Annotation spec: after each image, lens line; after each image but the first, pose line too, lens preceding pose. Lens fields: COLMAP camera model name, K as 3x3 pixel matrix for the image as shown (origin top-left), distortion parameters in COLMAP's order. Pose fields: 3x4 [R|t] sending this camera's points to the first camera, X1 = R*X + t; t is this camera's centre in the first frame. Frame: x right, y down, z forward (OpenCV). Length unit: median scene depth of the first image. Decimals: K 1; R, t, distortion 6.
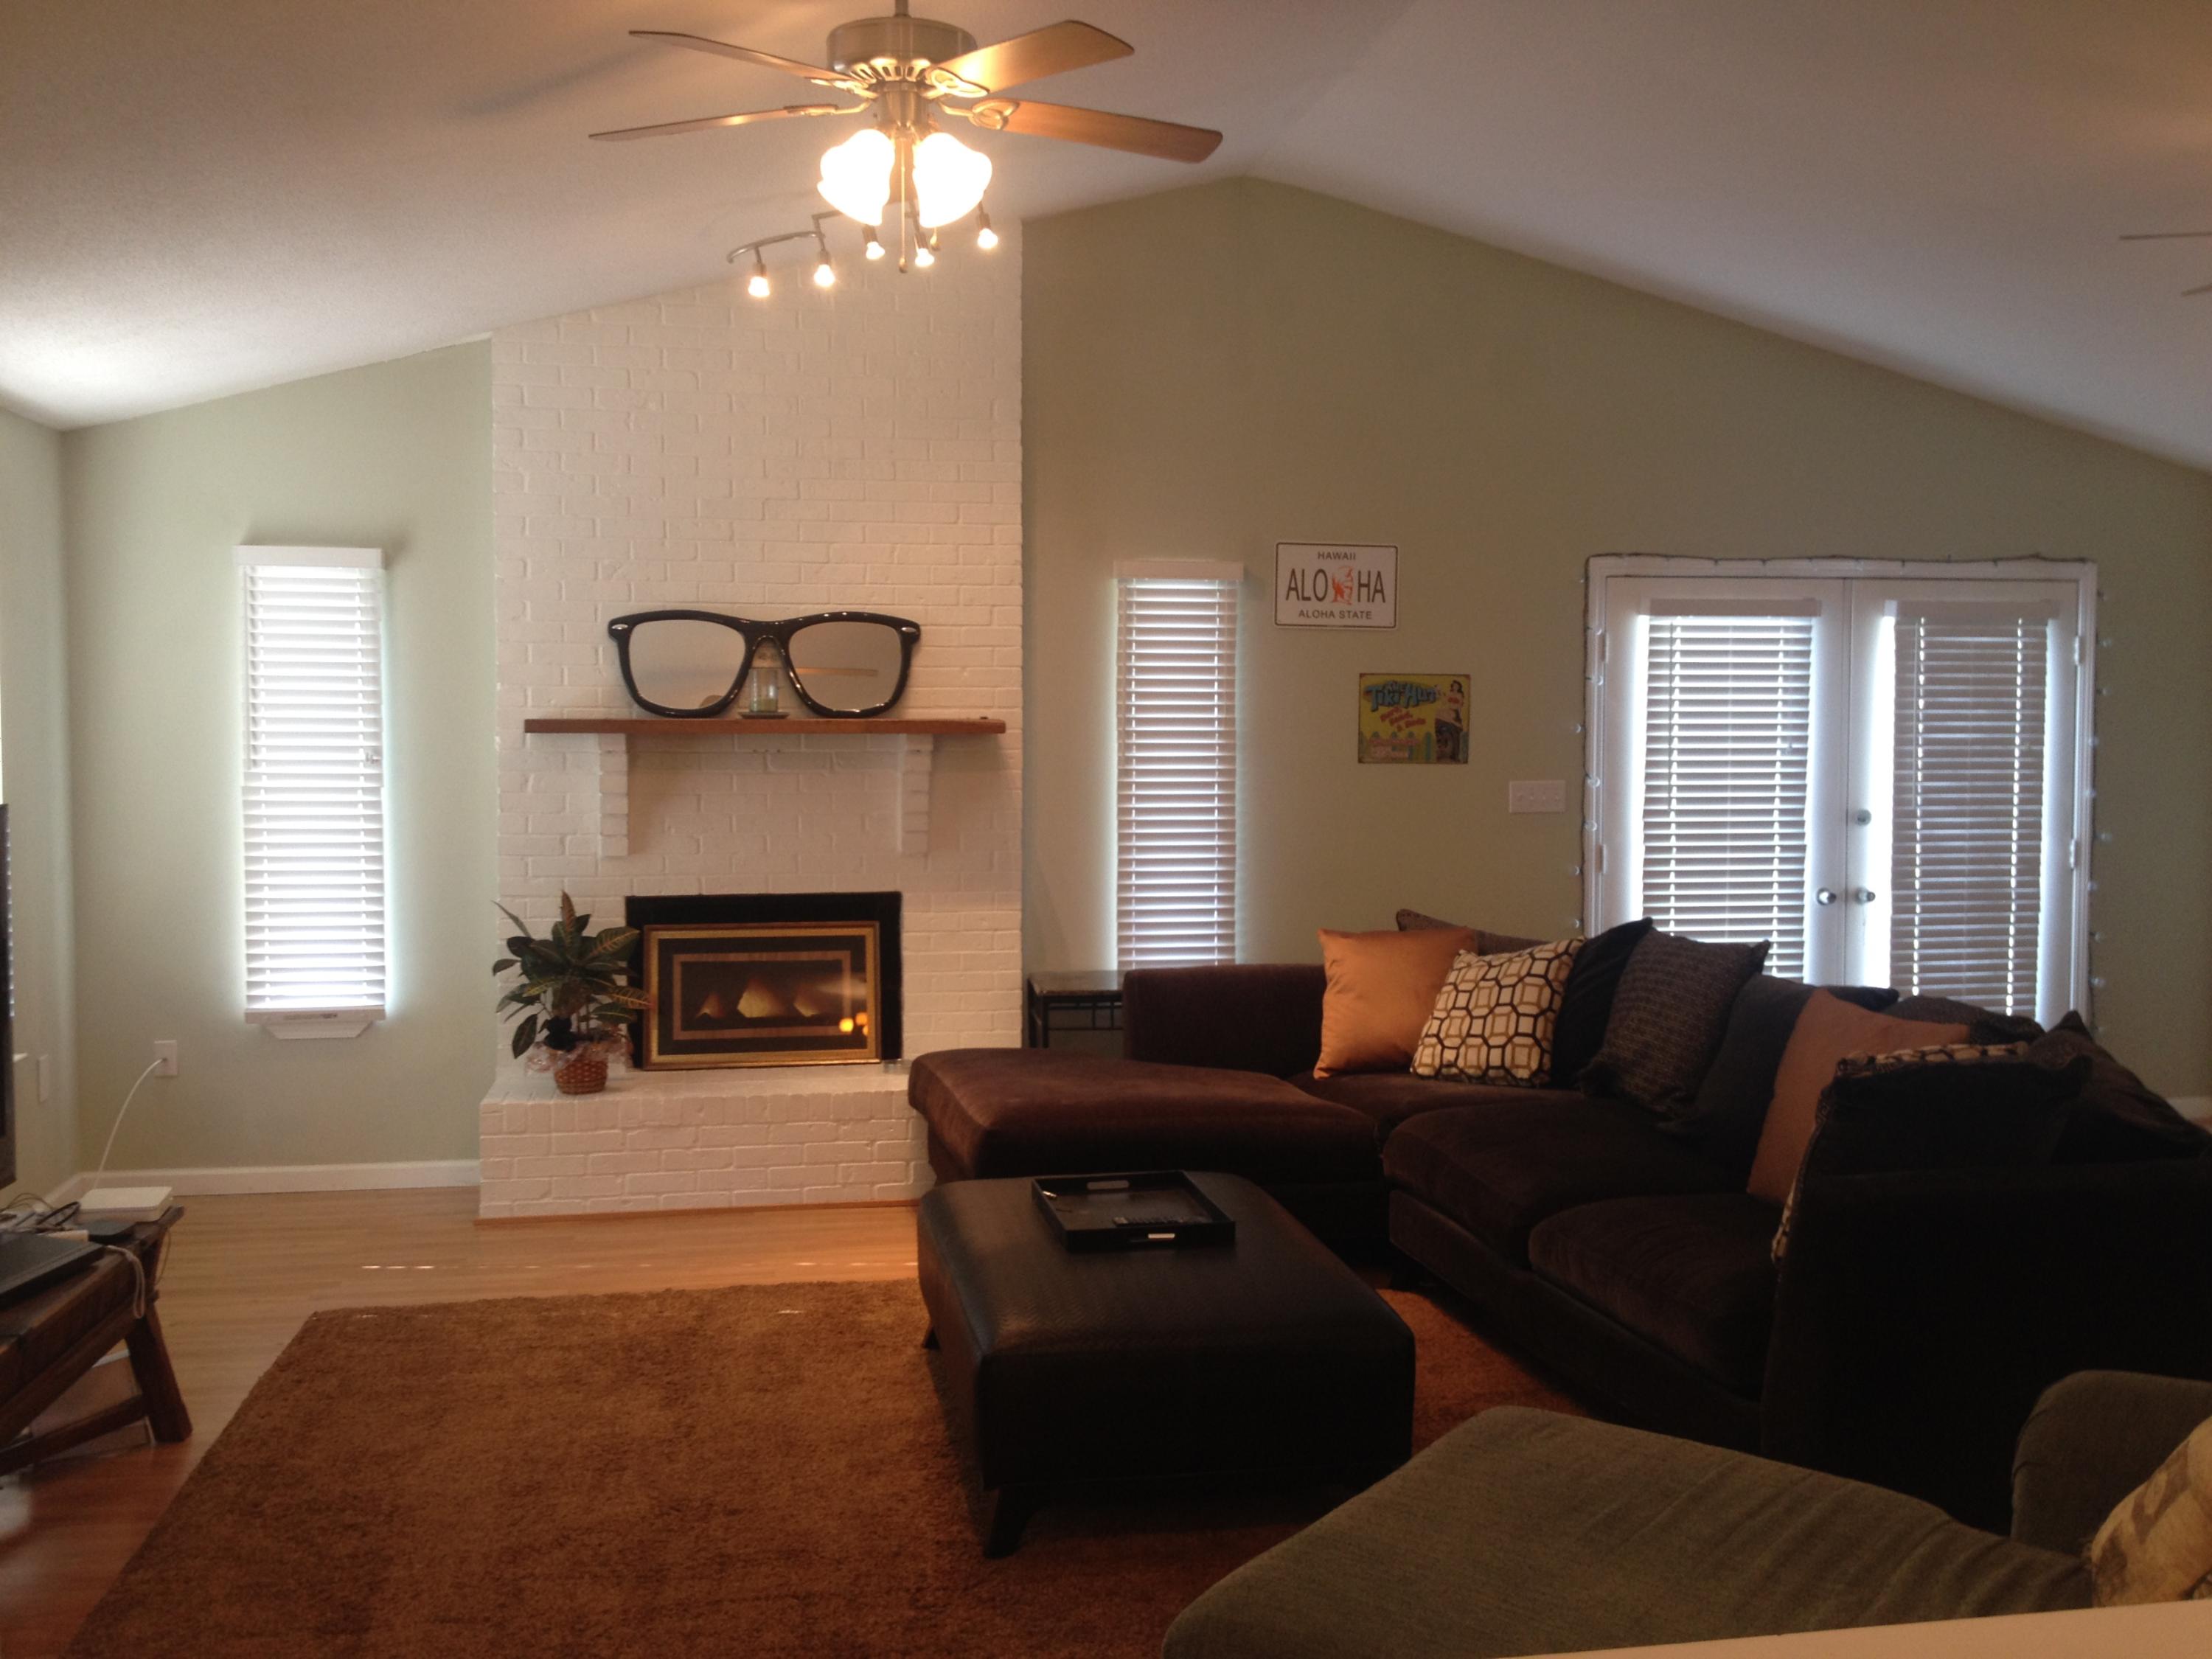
lens RADIAL K [[2073.4, 0, 1078.7], [0, 2073.4, 827.1], [0, 0, 1]] dist [0.149054, -0.329289]
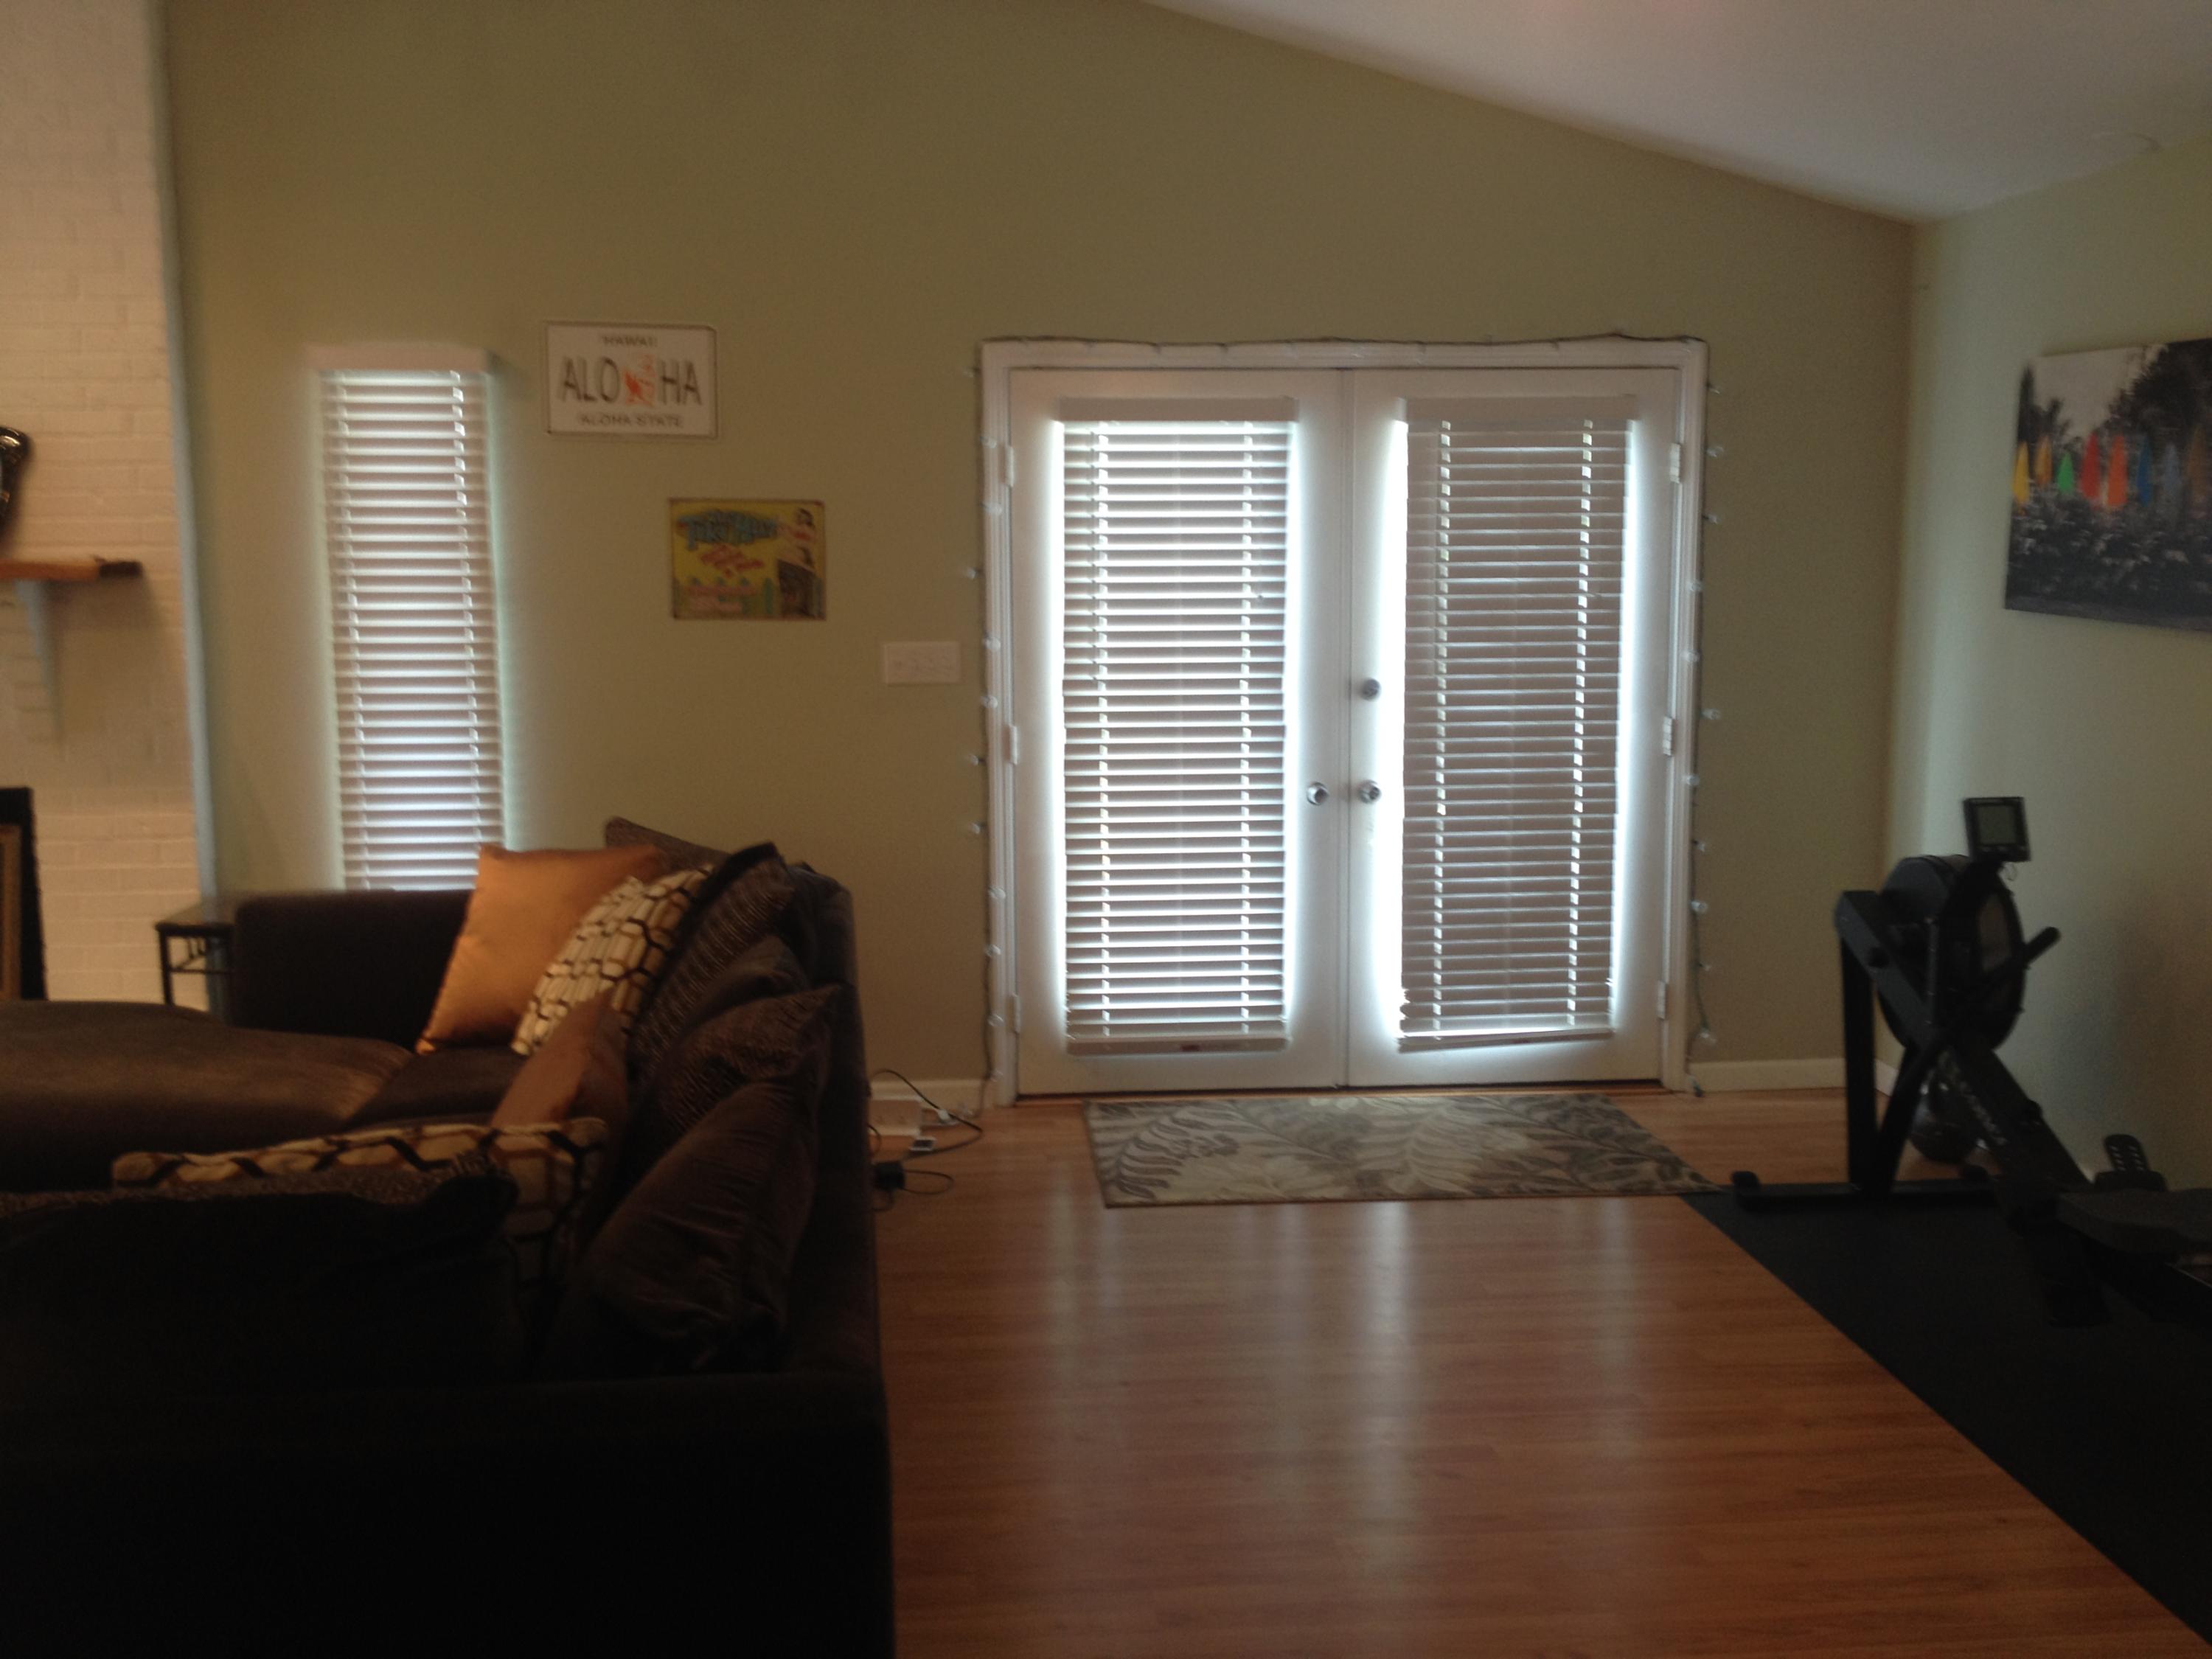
lens RADIAL K [[2090.9, 0, 1076.2], [0, 2090.9, 818.6], [0, 0, 1]] dist [0.150719, -0.314400]
pose [[0.995533, 0.006504, -0.094185, 0.353558], [0.000179, 0.997492, 0.070778, -0.012139], [0.094409, -0.070479, 0.993036, 0.243384]]
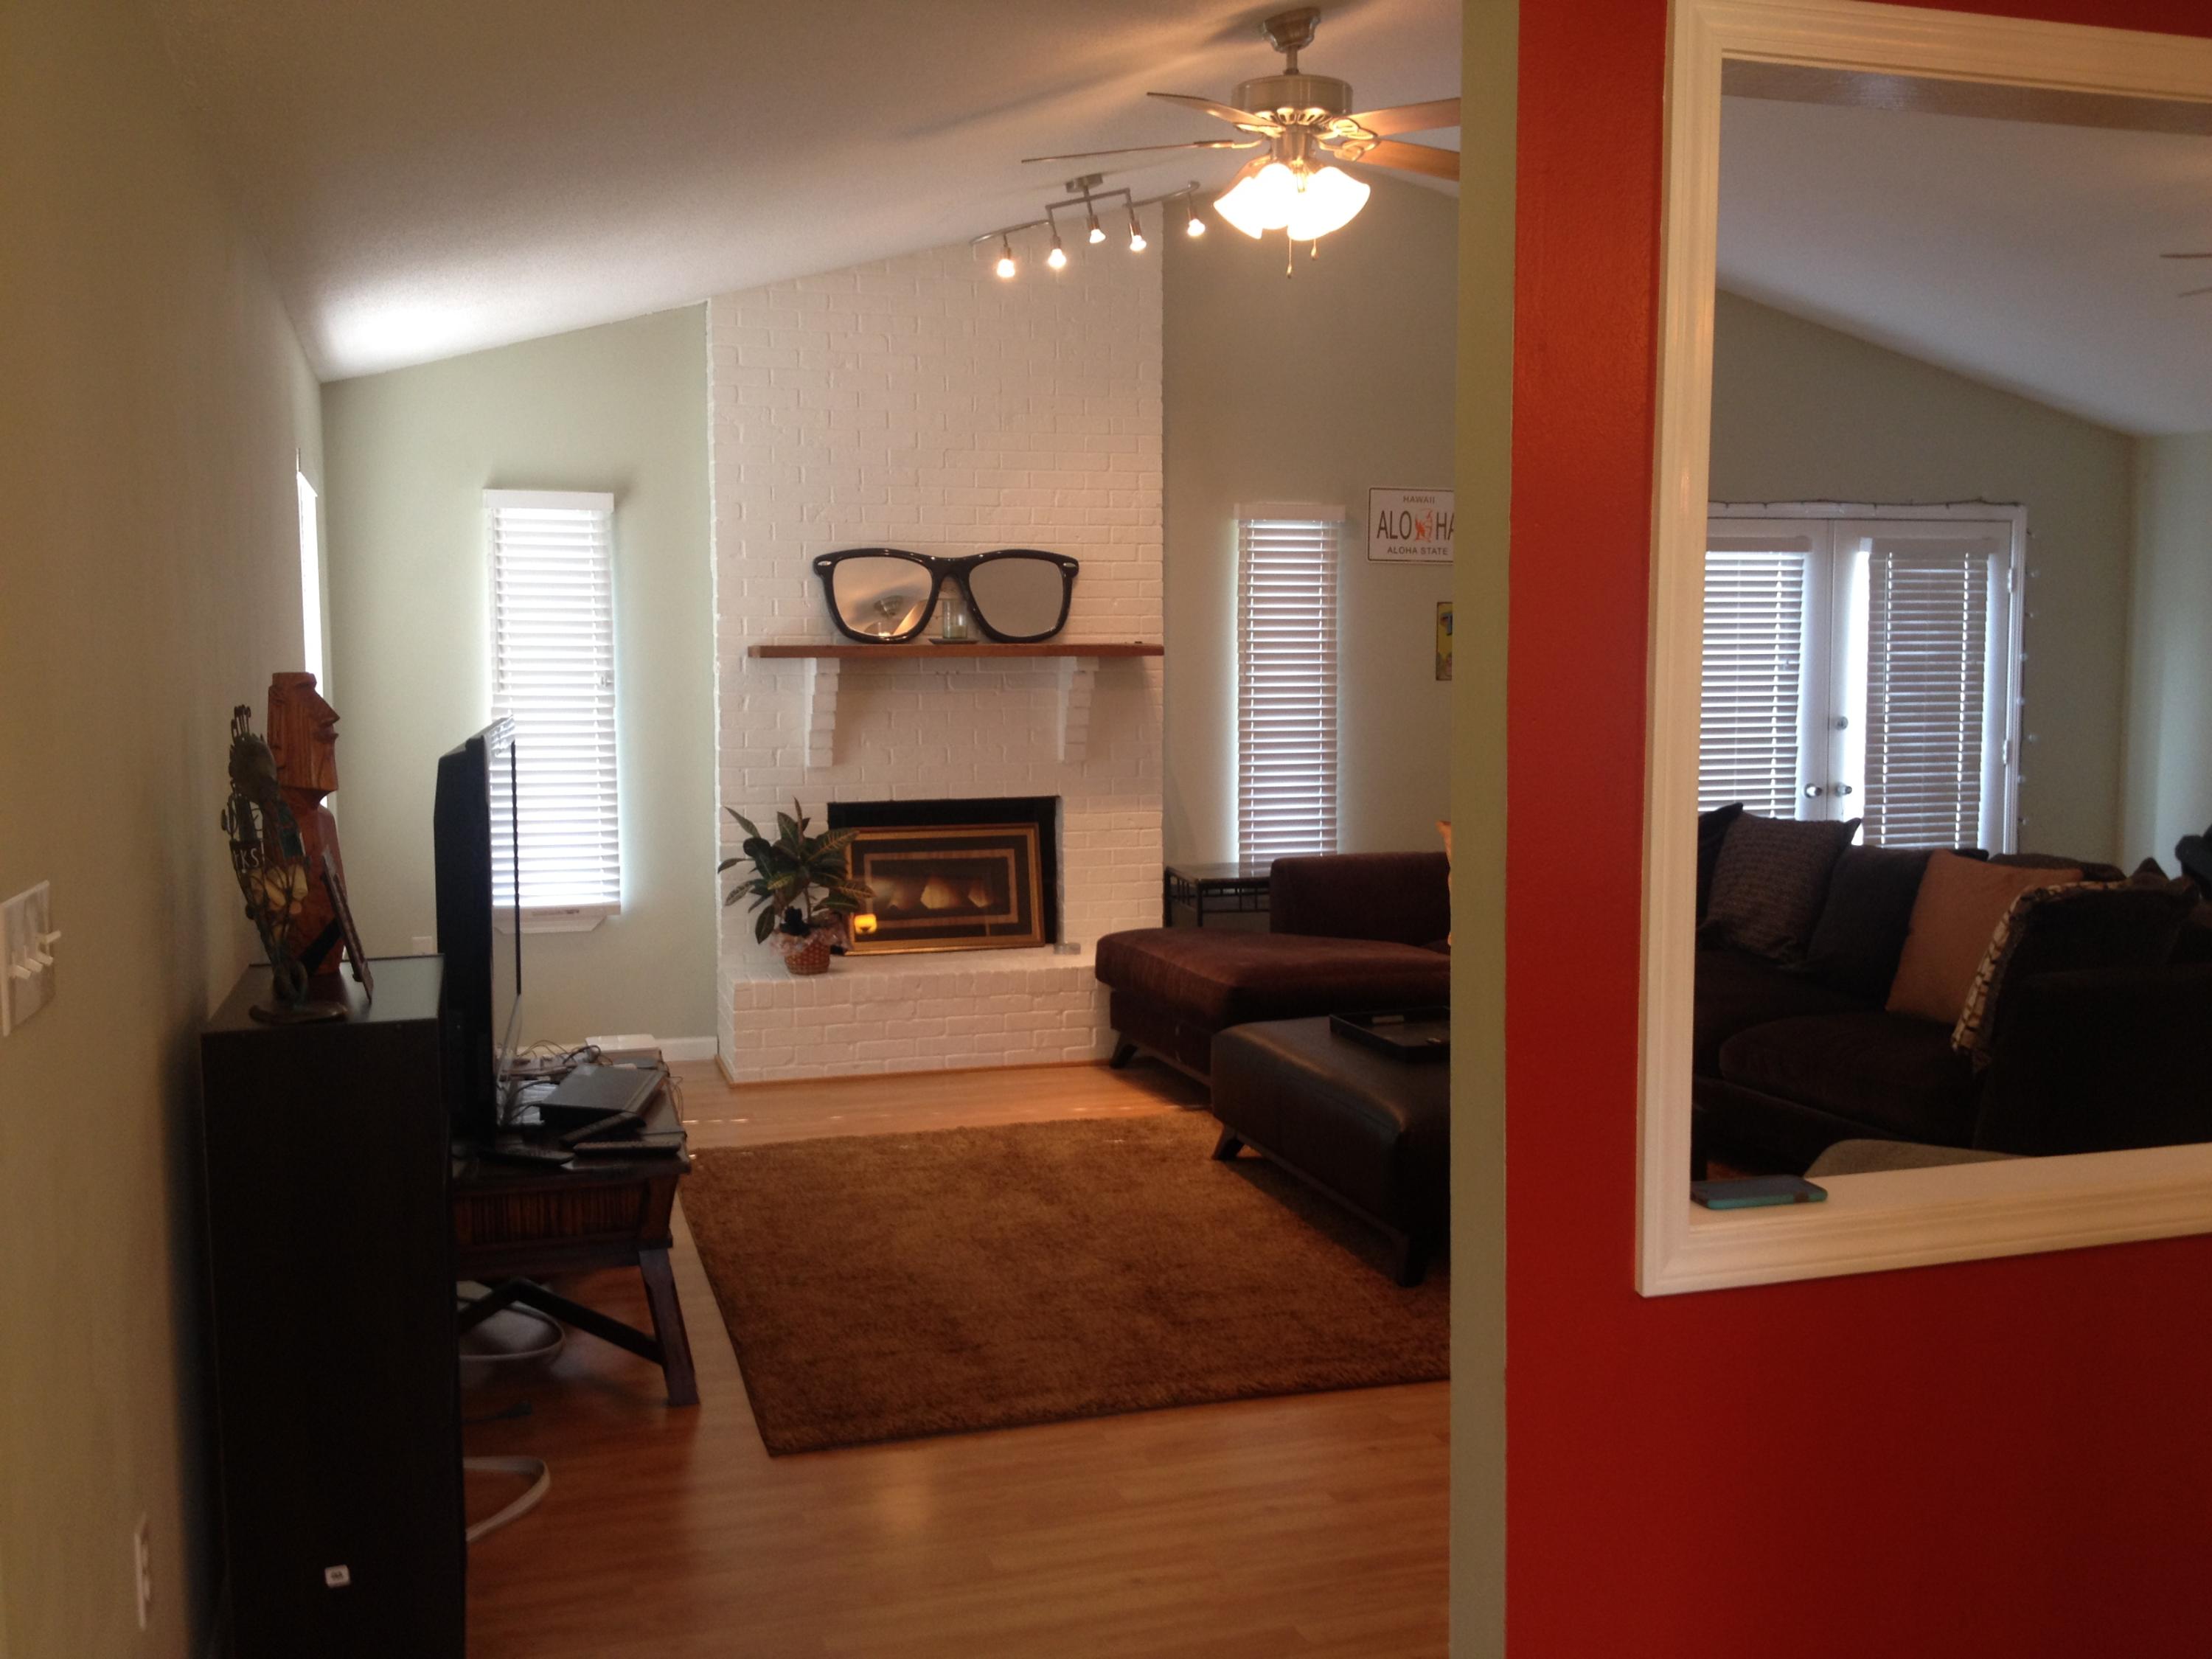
lens RADIAL K [[2090.9, 0, 1076.2], [0, 2090.9, 818.6], [0, 0, 1]] dist [0.150719, -0.314400]
pose [[0.992546, -0.015447, 0.120885, -0.205039], [0.012090, 0.999522, 0.028450, 0.010393], [-0.121267, -0.026776, 0.992259, -0.133365]]
